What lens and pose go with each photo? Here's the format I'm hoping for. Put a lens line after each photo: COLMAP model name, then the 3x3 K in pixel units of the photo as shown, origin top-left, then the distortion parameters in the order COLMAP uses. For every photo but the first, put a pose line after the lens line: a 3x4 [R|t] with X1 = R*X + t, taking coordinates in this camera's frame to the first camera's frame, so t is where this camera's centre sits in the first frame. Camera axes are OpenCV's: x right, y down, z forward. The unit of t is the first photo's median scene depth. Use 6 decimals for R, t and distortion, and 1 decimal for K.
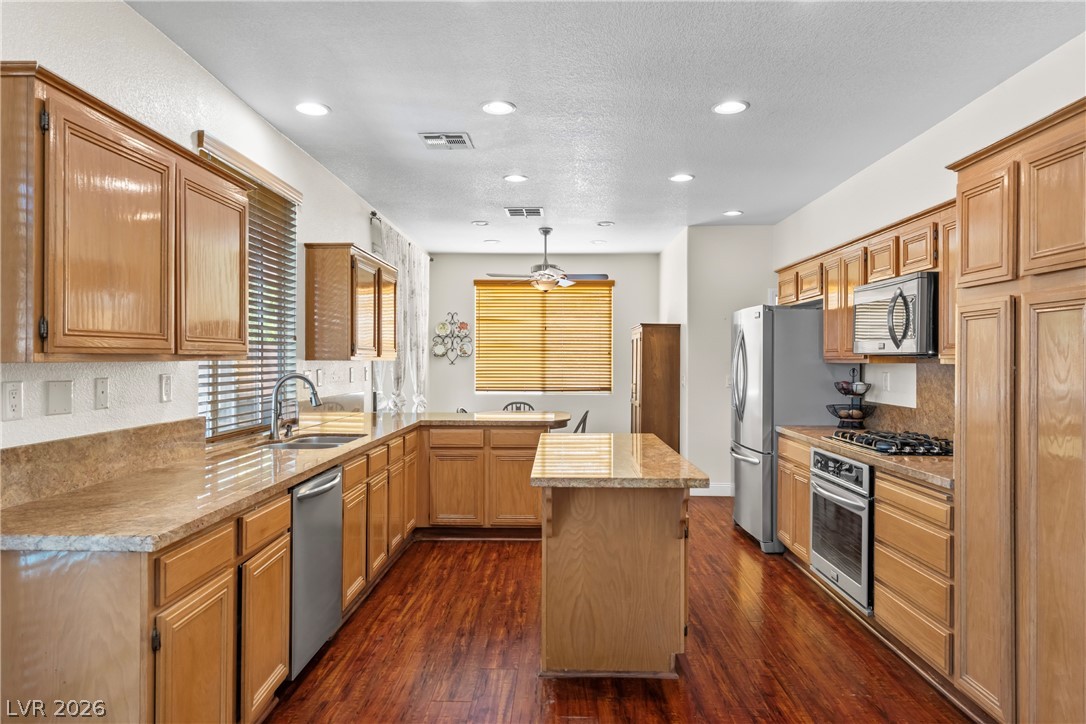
lens RADIAL K [[674.3, 0, 548.6], [0, 674.3, 357.6], [0, 0, 1]] dist [-0.002133, 0.002046]
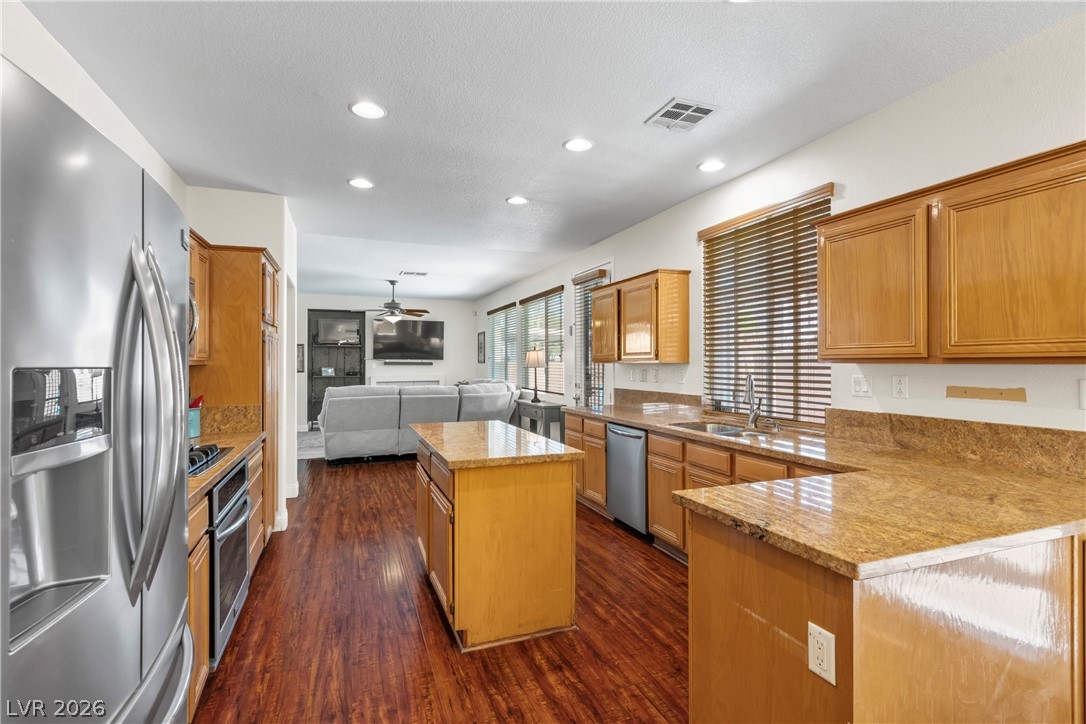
lens RADIAL K [[523.4, 0, 547.8], [0, 523.4, 362.4], [0, 0, 1]] dist [-0.003741, 0.000311]
pose [[-0.925739, -0.004522, -0.378136, 0.302090], [-0.002569, 0.999981, -0.005669, 0.008085], [0.378155, -0.004276, -0.925733, 1.746333]]
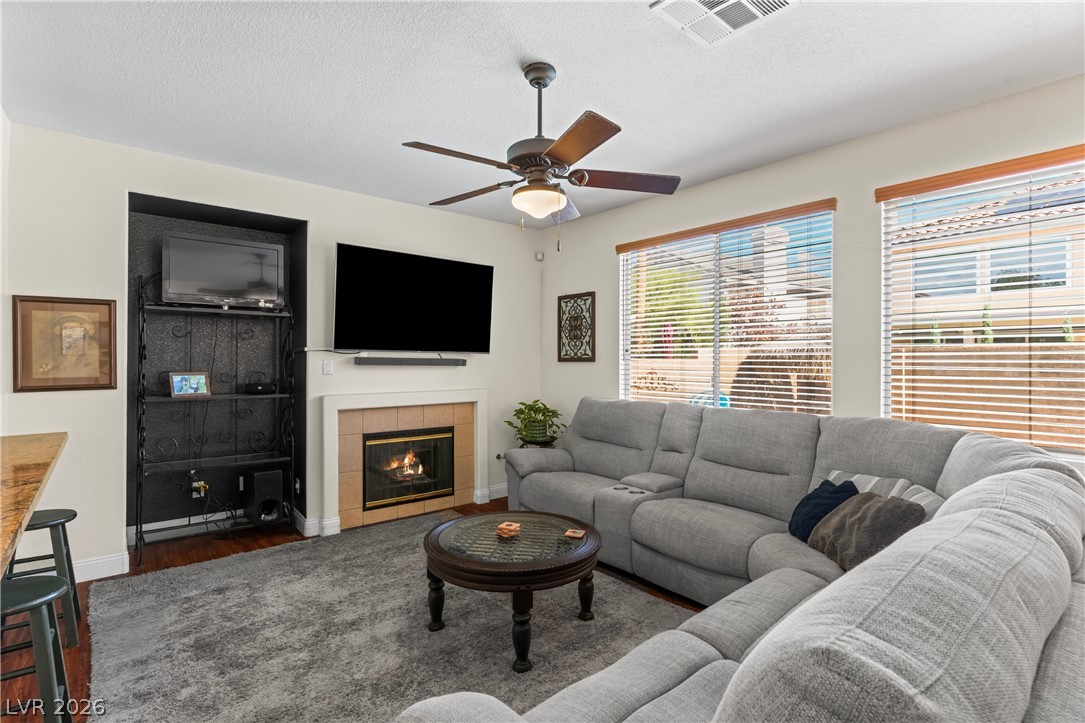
lens RADIAL K [[524.3, 0, 542.9], [0, 524.3, 359.6], [0, 0, 1]] dist [-0.001608, 0.002302]
pose [[-0.756979, -0.007516, -0.653397, 0.345395], [-0.004396, 0.999970, -0.006410, 0.006424], [0.653425, -0.001980, -0.756989, 1.286120]]
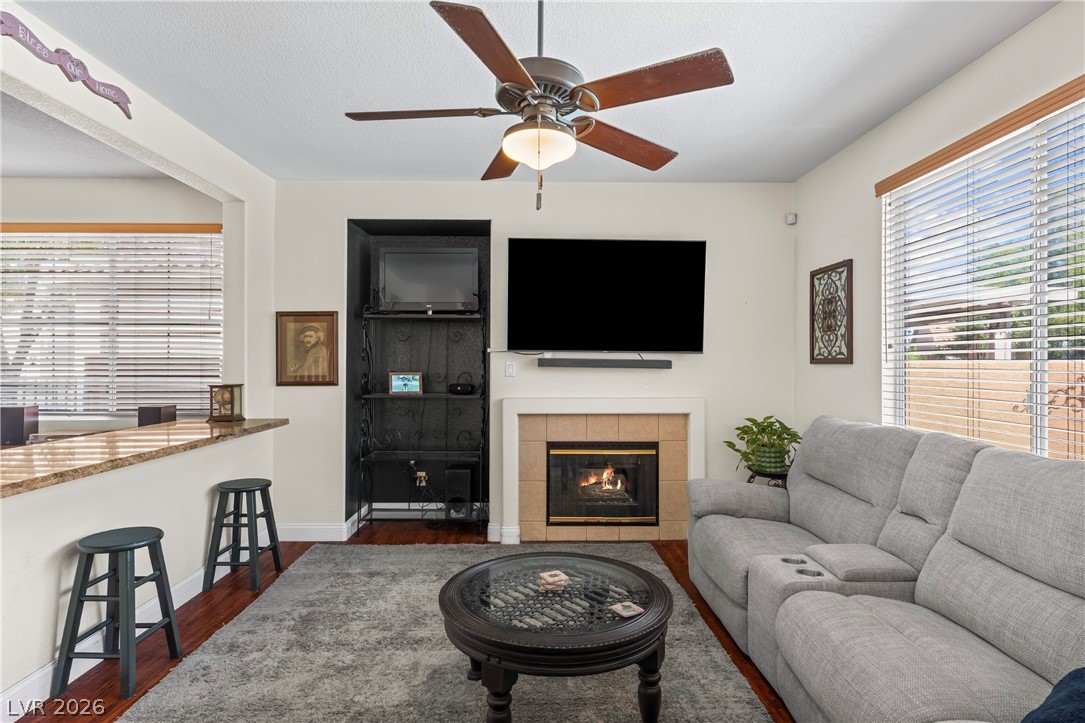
lens RADIAL K [[573.4, 0, 542.7], [0, 573.4, 361.1], [0, 0, 1]] dist [0.003763, 0.000620]
pose [[-0.999357, -0.007345, -0.035091, 0.247625], [-0.007259, 0.999970, -0.002577, 0.005856], [0.035109, -0.002320, -0.999381, 1.293637]]
